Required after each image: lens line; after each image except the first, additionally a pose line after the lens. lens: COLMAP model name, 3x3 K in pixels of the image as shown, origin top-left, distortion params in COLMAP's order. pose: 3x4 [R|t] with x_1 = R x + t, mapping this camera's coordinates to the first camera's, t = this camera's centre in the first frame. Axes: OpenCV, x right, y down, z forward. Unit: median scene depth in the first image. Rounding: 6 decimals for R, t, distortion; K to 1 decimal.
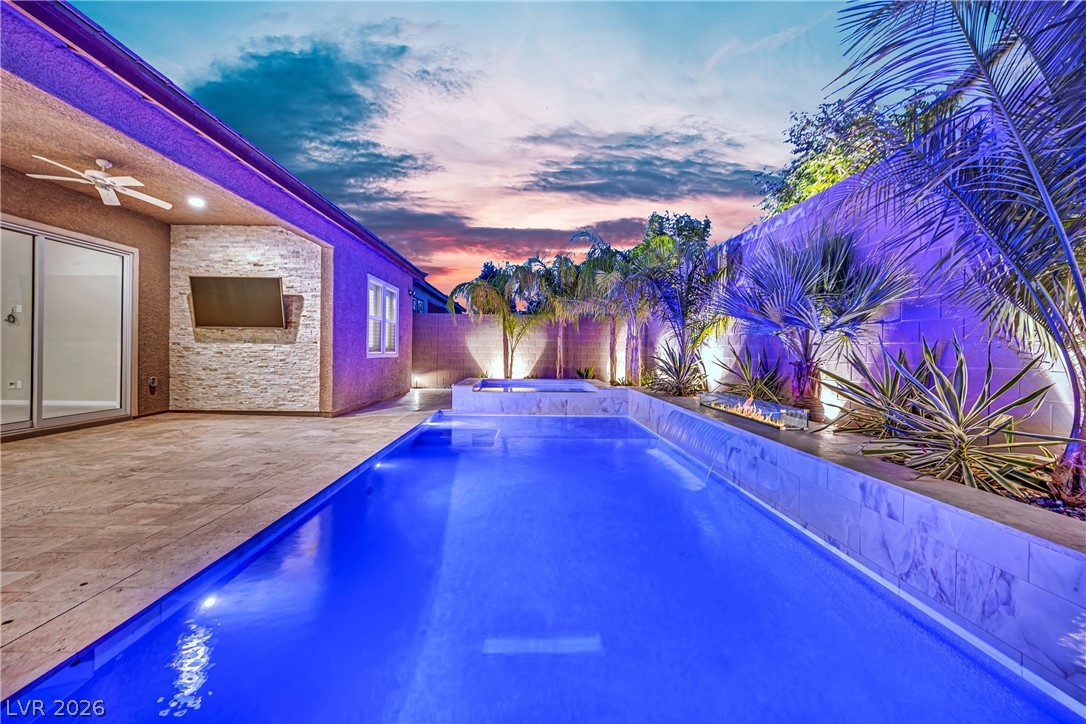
lens RADIAL K [[445.8, 0, 541.8], [0, 445.8, 354.9], [0, 0, 1]] dist [-0.018922, -0.000157]
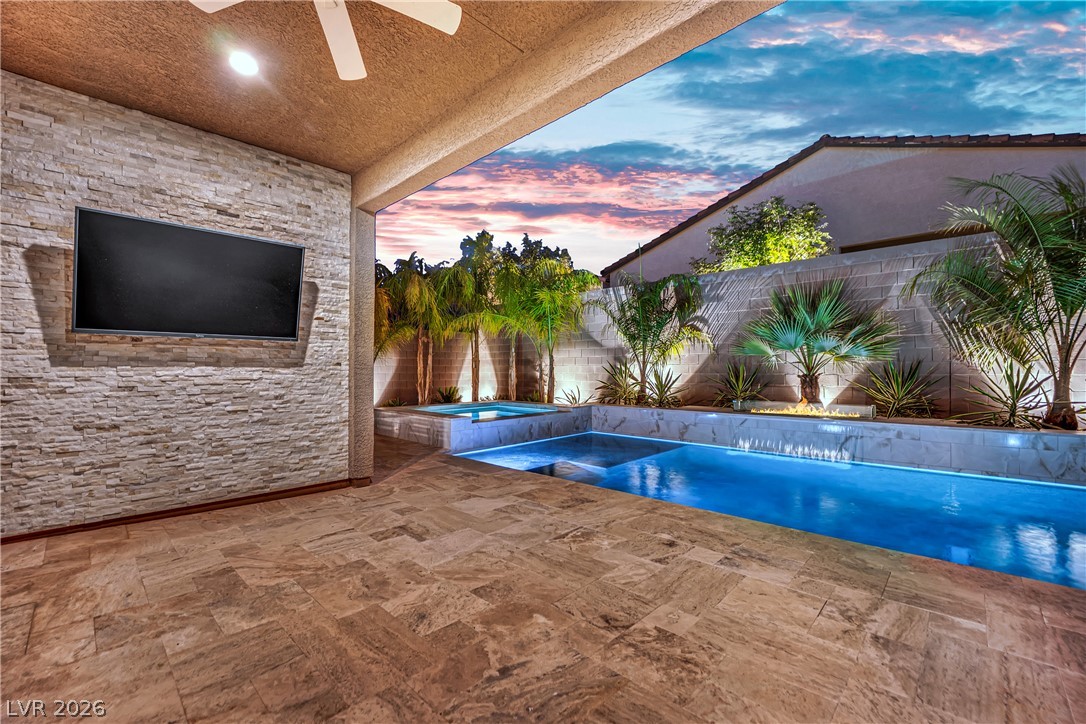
lens RADIAL K [[450.2, 0, 545.7], [0, 450.2, 365.3], [0, 0, 1]] dist [-0.018612, -0.000636]
pose [[0.719621, -0.009602, 0.694300, -0.734468], [0.021780, 0.999725, -0.008748, -0.015084], [-0.694025, 0.021418, 0.719632, 0.376306]]
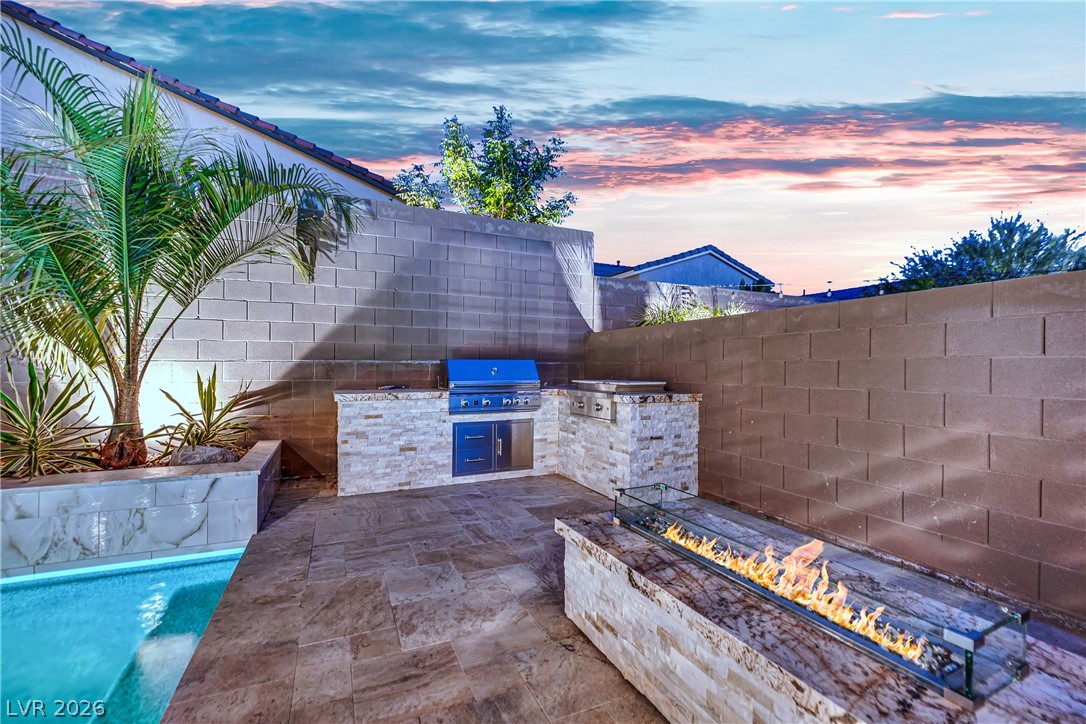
lens RADIAL K [[450.2, 0, 545.7], [0, 450.2, 365.3], [0, 0, 1]] dist [-0.018612, -0.000636]
pose [[-0.388514, -0.011560, 0.921370, -0.253870], [-0.000424, 0.999923, 0.012367, -0.012992], [-0.921443, 0.004414, -0.388489, 0.061159]]
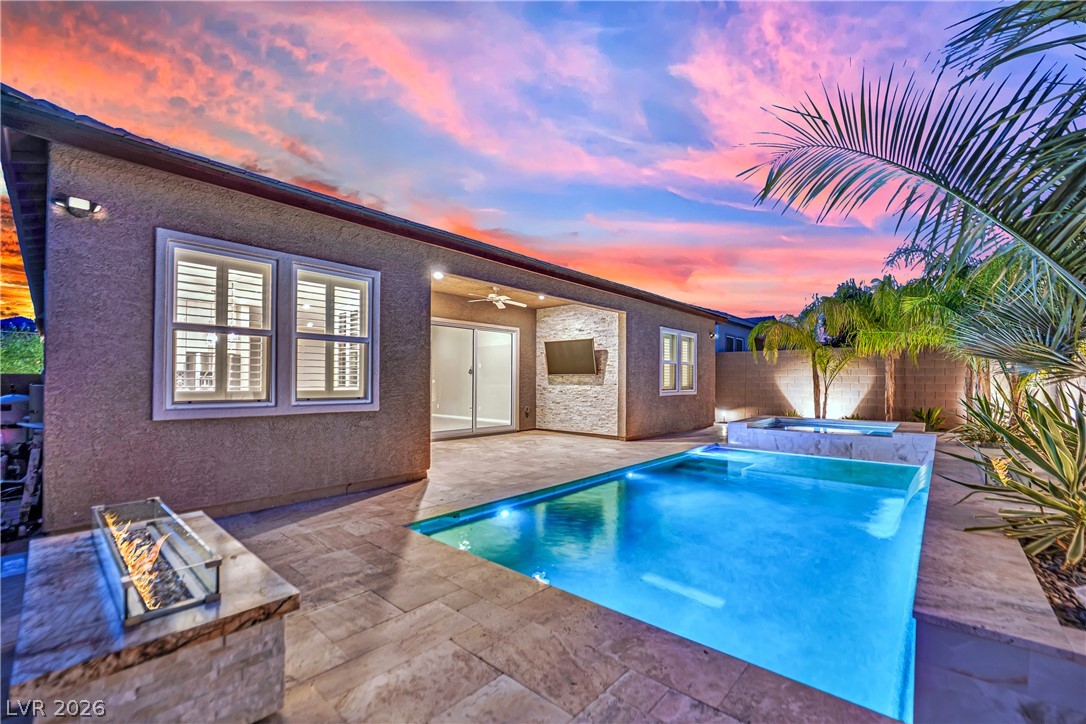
lens RADIAL K [[457.8, 0, 544.1], [0, 457.8, 378.2], [0, 0, 1]] dist [-0.027641, -0.000035]
pose [[0.721583, -0.014578, -0.692174, 0.294529], [0.000110, 0.999781, -0.020942, -0.017656], [0.692328, 0.015035, 0.721427, -0.150393]]
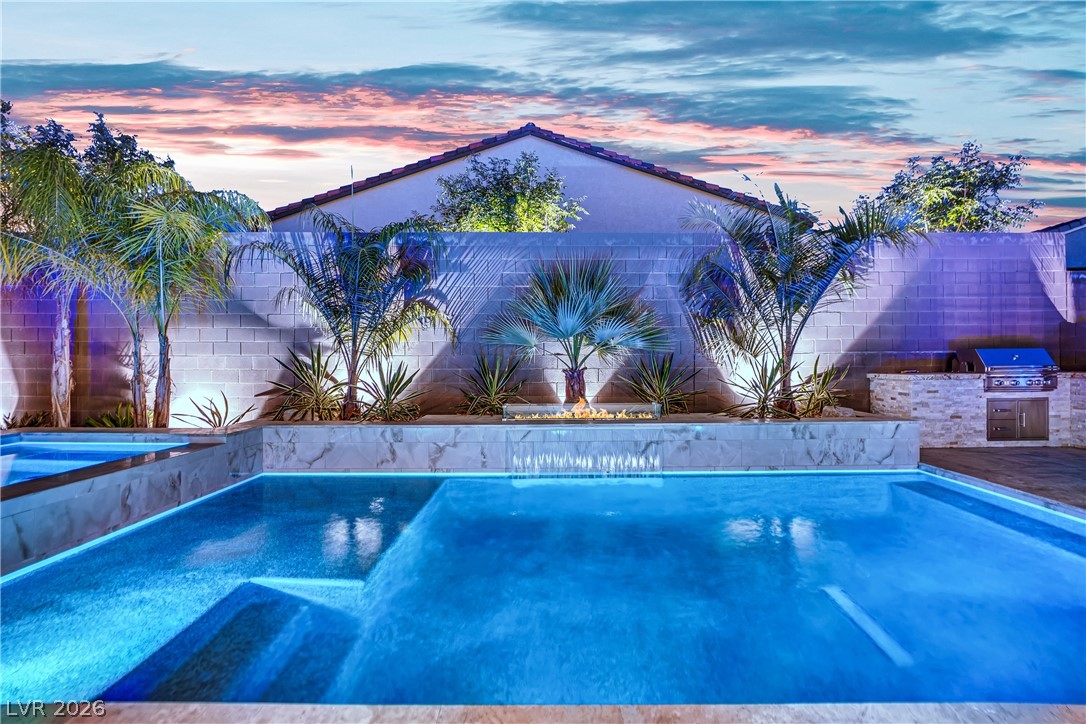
lens RADIAL K [[459.3, 0, 545.3], [0, 459.3, 349.4], [0, 0, 1]] dist [-0.019770, -0.000118]
pose [[0.036768, 0.016103, 0.999194, -0.471487], [0.017109, 0.999713, -0.016741, -0.013086], [-0.999177, 0.017711, 0.036482, 0.719850]]
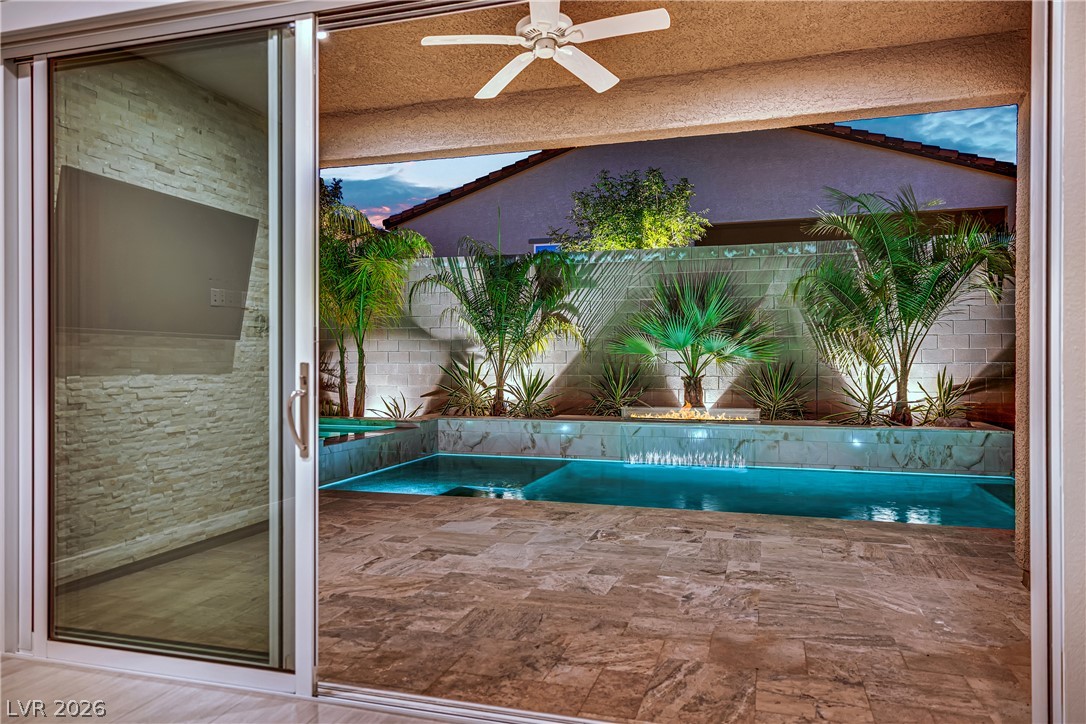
lens RADIAL K [[740.2, 0, 543.0], [0, 740.2, 362.0], [0, 0, 1]] dist [0.011424, 0.001626]
pose [[0.329204, -0.012643, 0.944174, -1.141856], [0.015278, 0.999851, 0.008061, -0.036836], [-0.944135, 0.011772, 0.329348, 0.482213]]
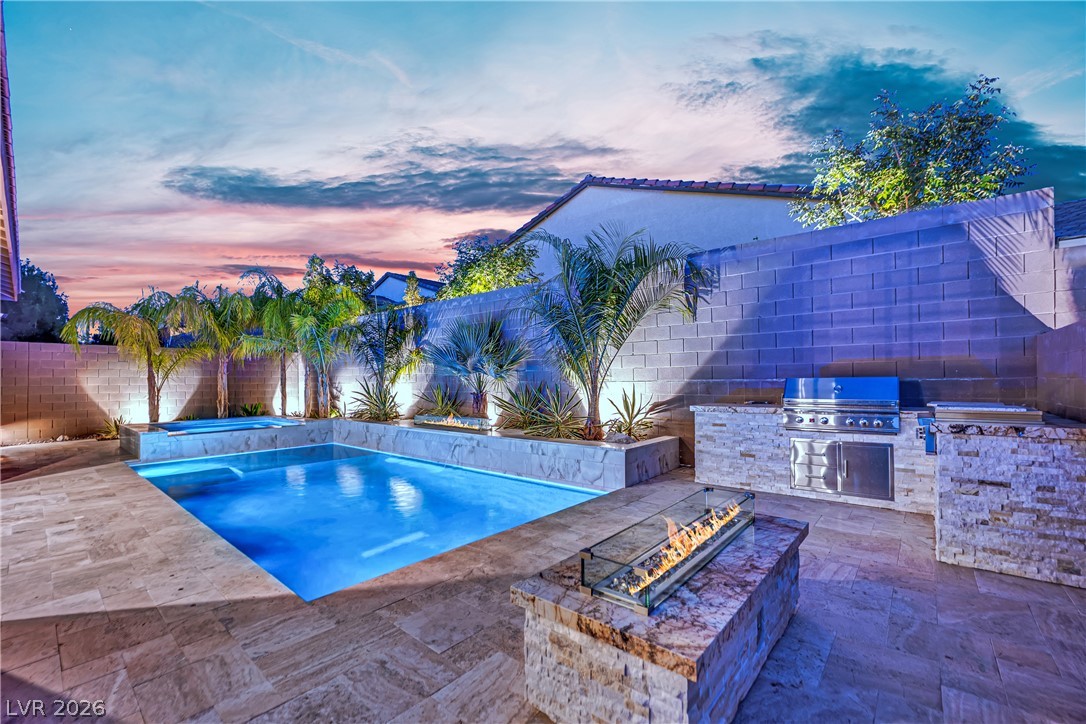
lens RADIAL K [[457.8, 0, 544.1], [0, 457.8, 378.2], [0, 0, 1]] dist [-0.027641, -0.000035]
pose [[0.671327, -0.019452, 0.740906, -0.377902], [0.026514, 0.999646, 0.002222, -0.025287], [-0.740687, 0.018153, 0.671605, -0.258256]]
